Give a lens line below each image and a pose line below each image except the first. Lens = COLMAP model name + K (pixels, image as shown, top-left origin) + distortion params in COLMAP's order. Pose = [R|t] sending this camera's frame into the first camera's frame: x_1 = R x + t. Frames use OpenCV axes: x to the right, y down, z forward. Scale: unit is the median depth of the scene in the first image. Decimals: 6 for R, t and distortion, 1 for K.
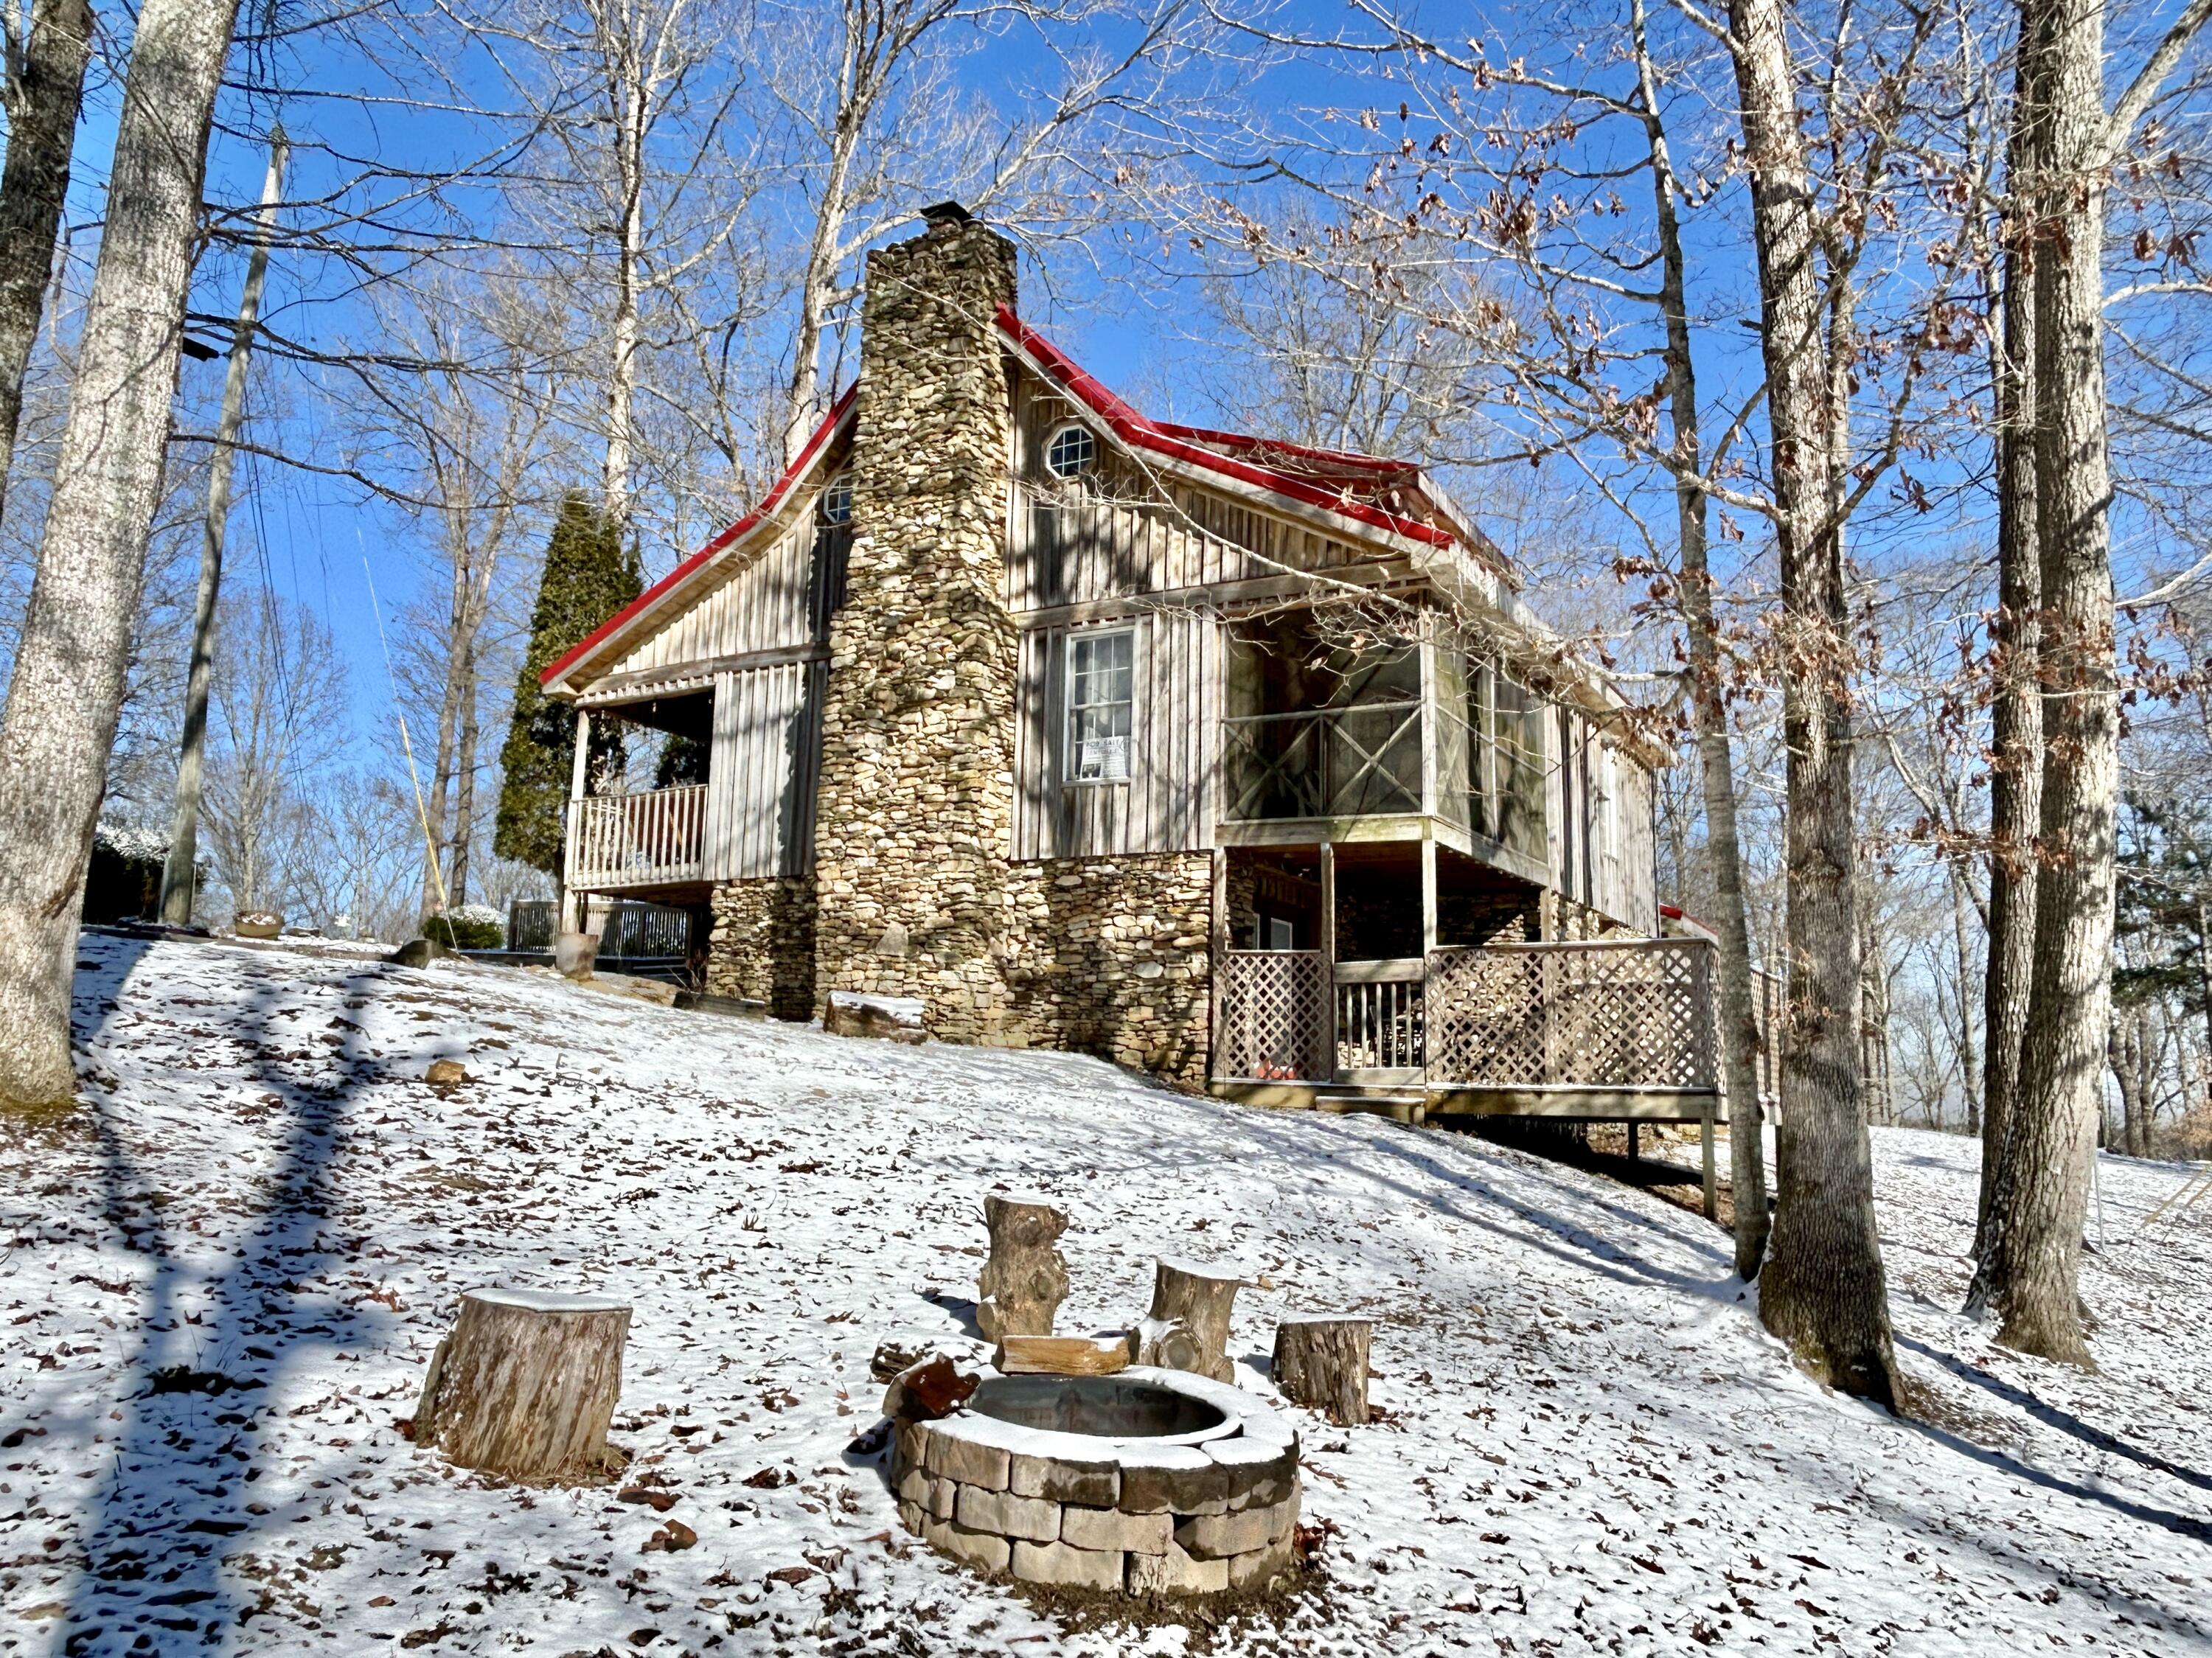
lens RADIAL K [[1597.8, 0, 1106.0], [0, 1597.8, 829.0], [0, 0, 1]] dist [0.001927, 0.000173]
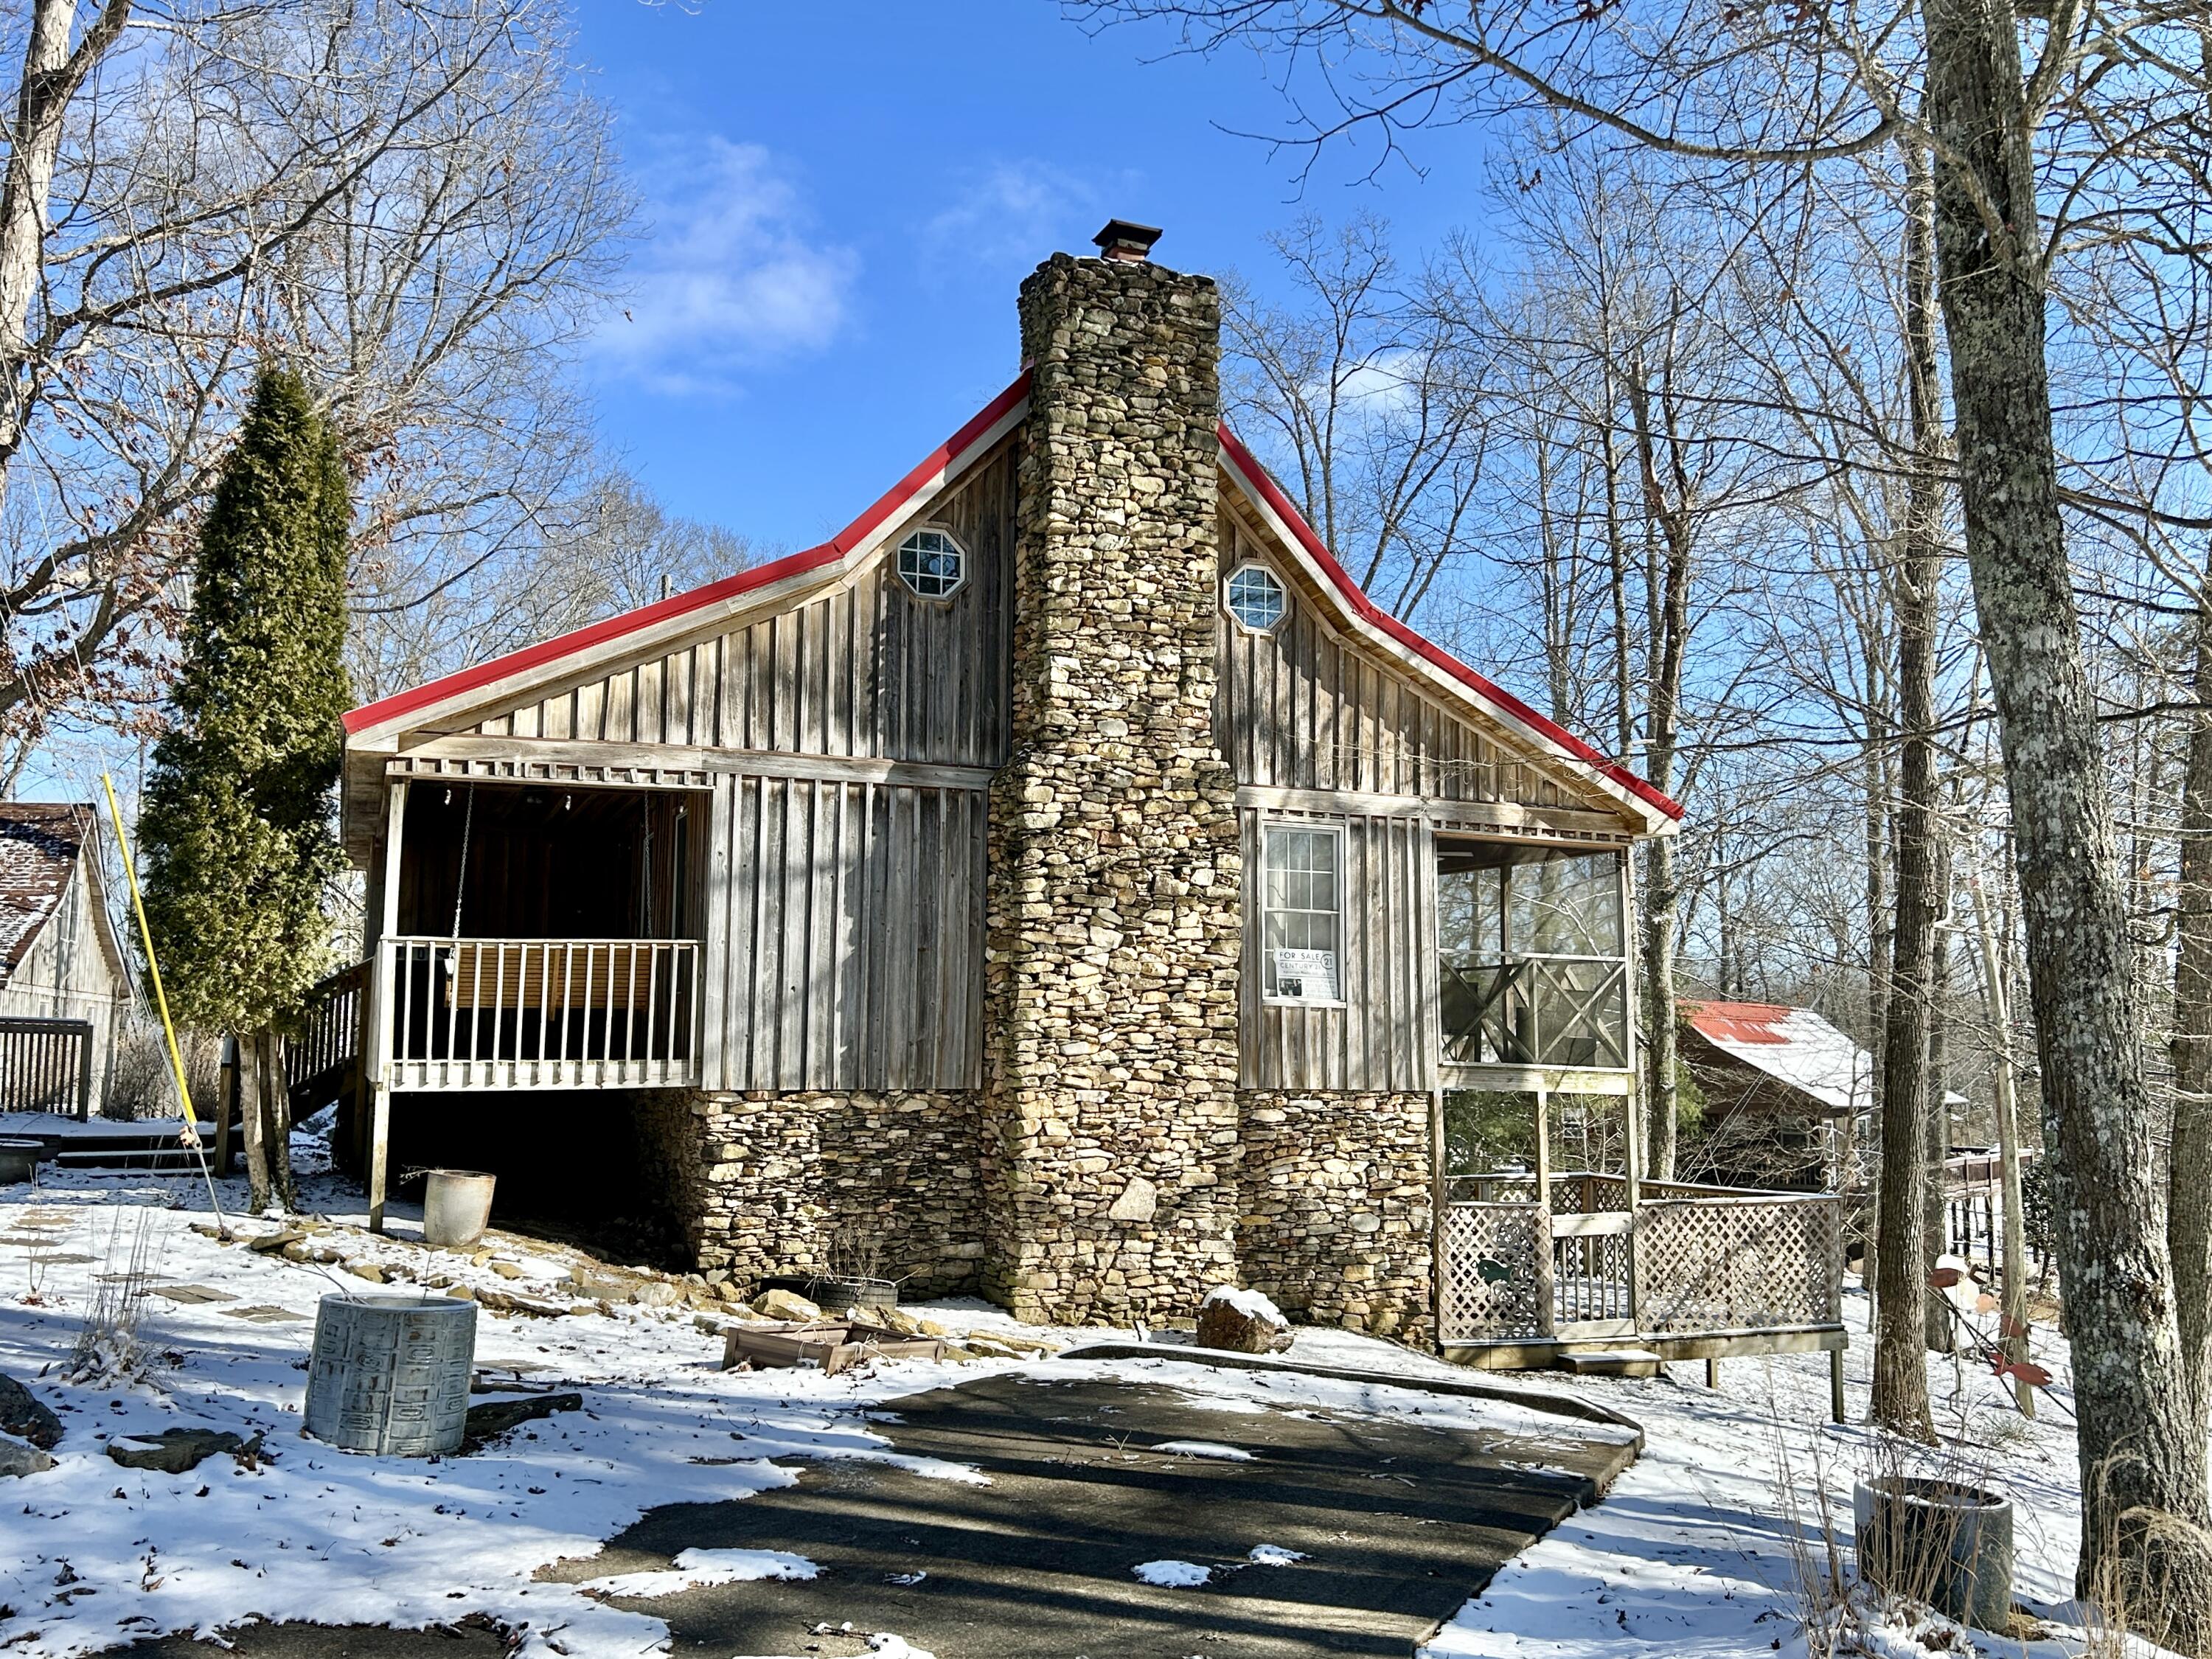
lens RADIAL K [[1958.5, 0, 1106.0], [0, 1958.5, 829.5], [0, 0, 1]] dist [0.165575, -0.523576]
pose [[0.628698, 0.070249, 0.774470, -0.900802], [-0.123747, 0.992259, 0.010452, -0.119644], [-0.767740, -0.102409, 0.632524, 0.410995]]
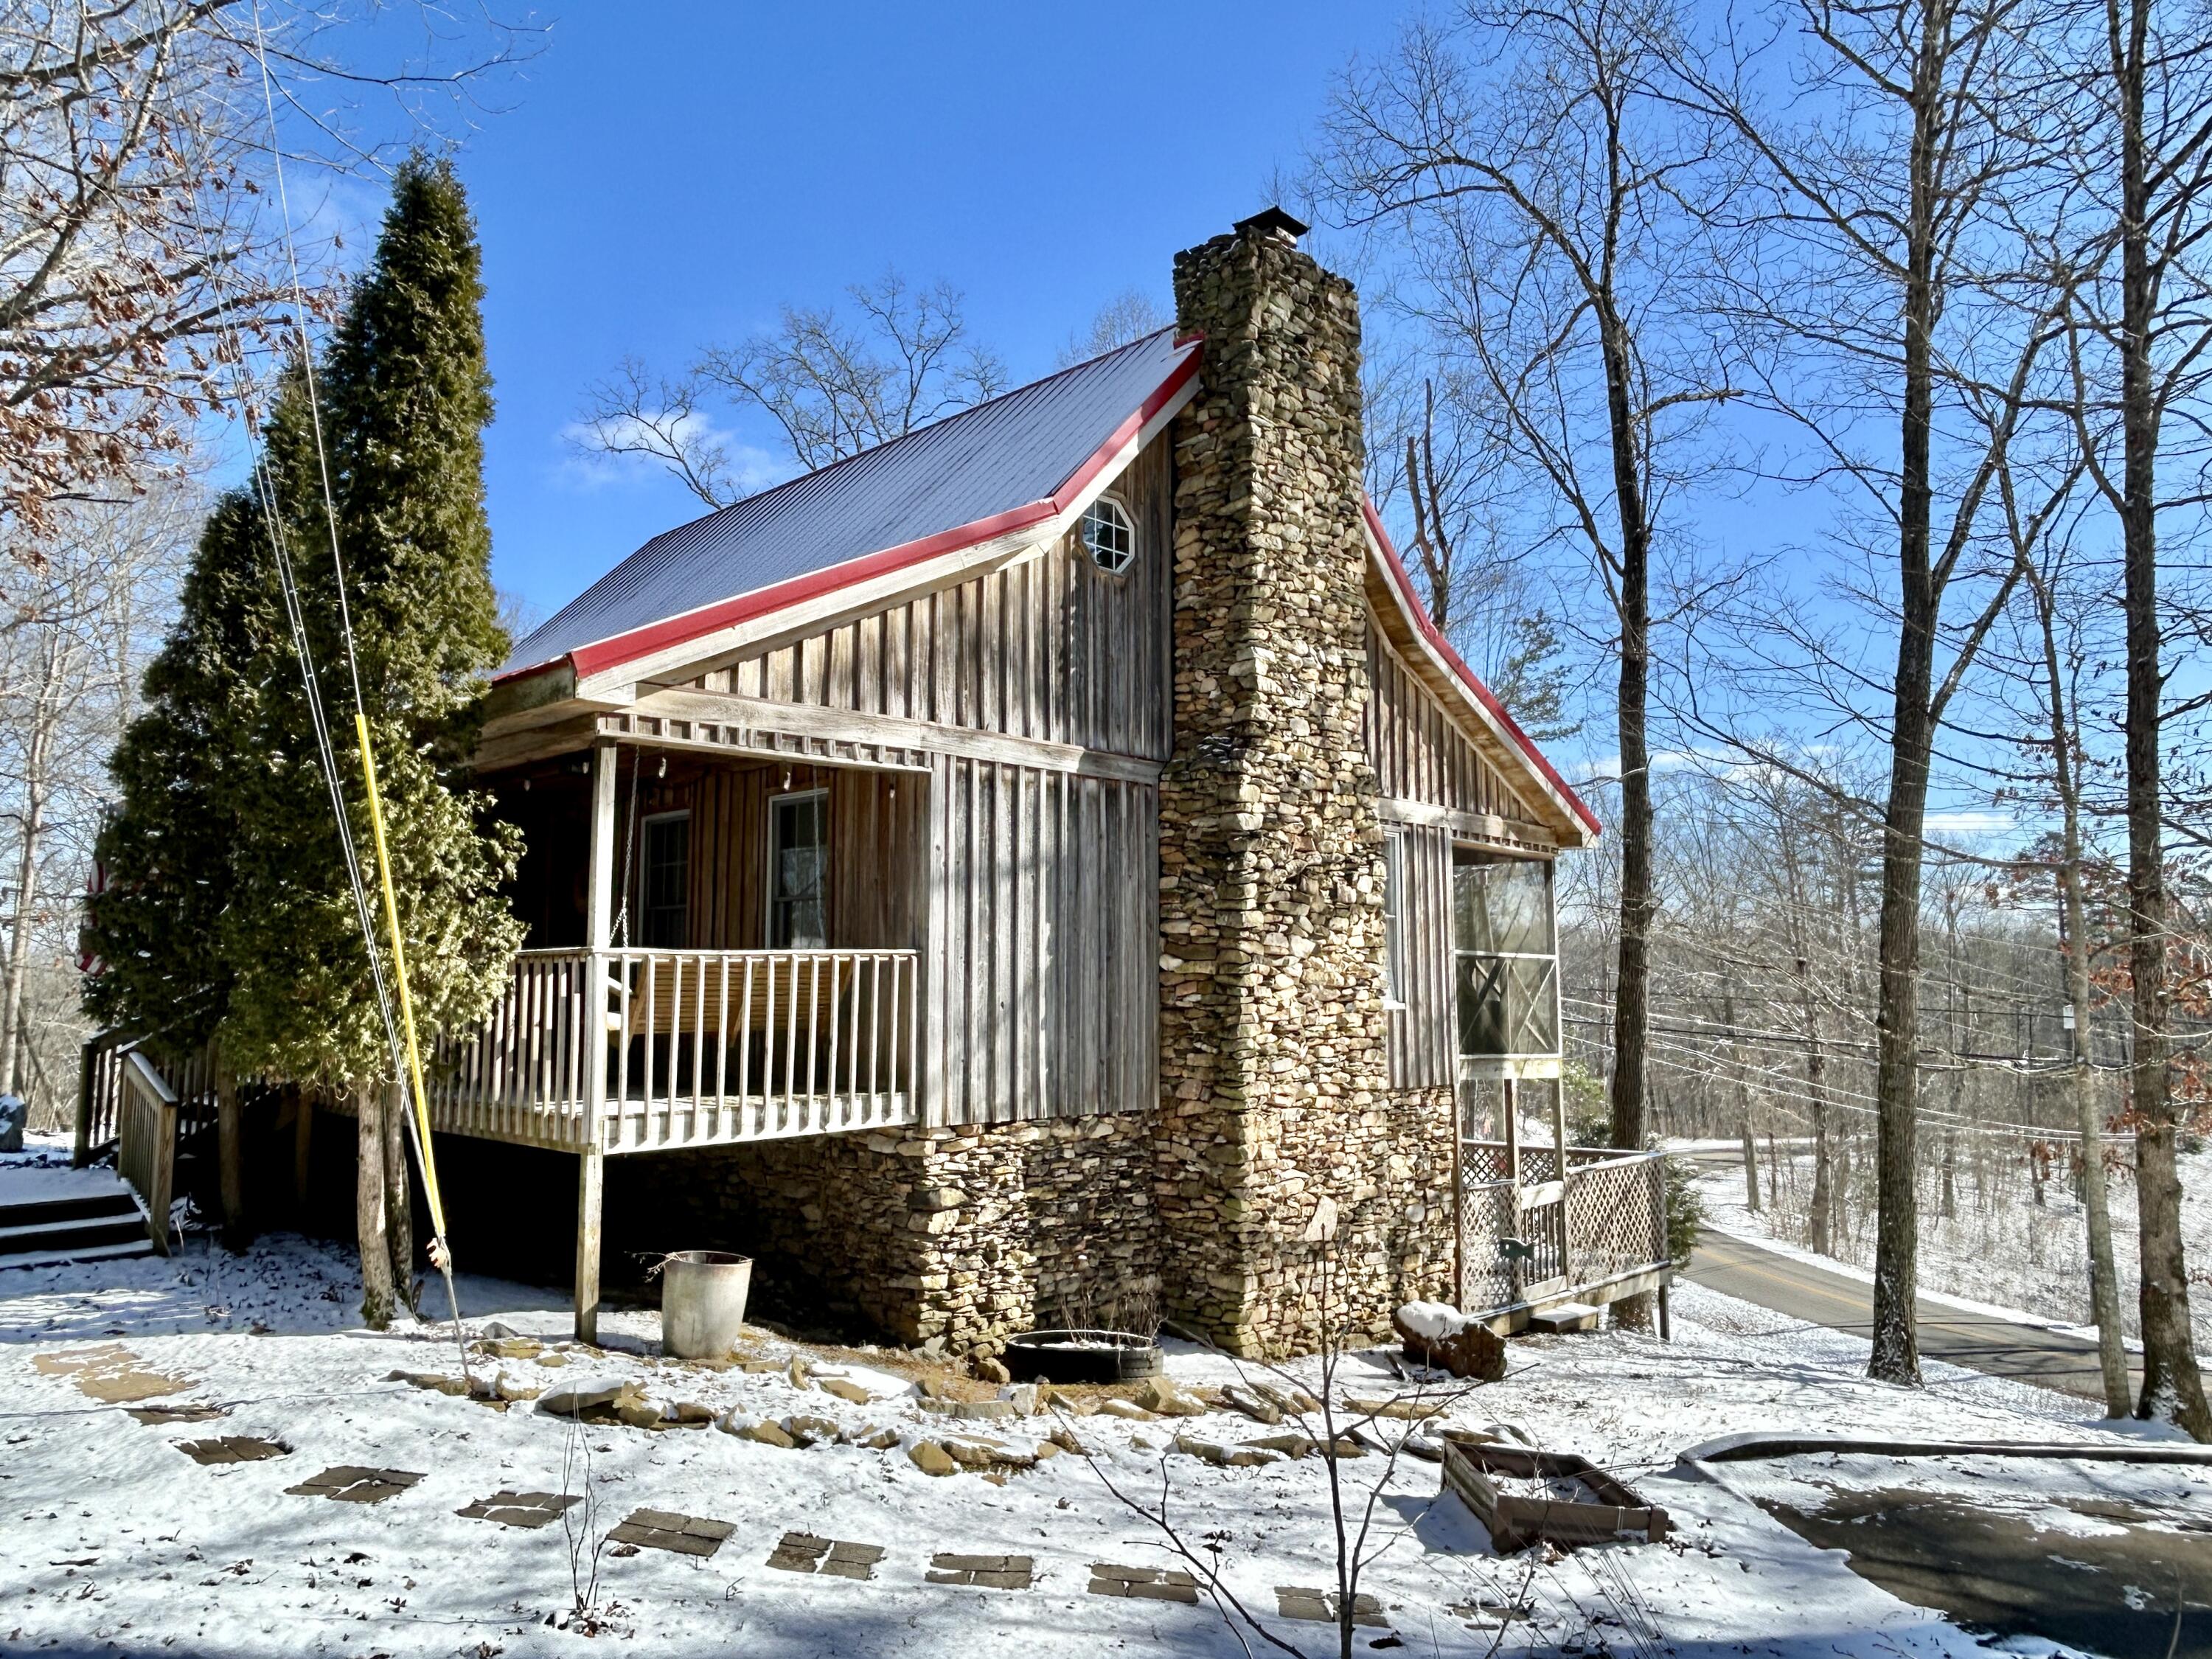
lens RADIAL K [[1551.5, 0, 1102.4], [0, 1551.5, 817.4], [0, 0, 1]] dist [-0.005128, -0.001838]
pose [[0.252262, 0.081639, 0.964209, -0.878812], [-0.157148, 0.986663, -0.042426, -0.071009], [-0.954813, -0.140821, 0.261727, 0.925698]]
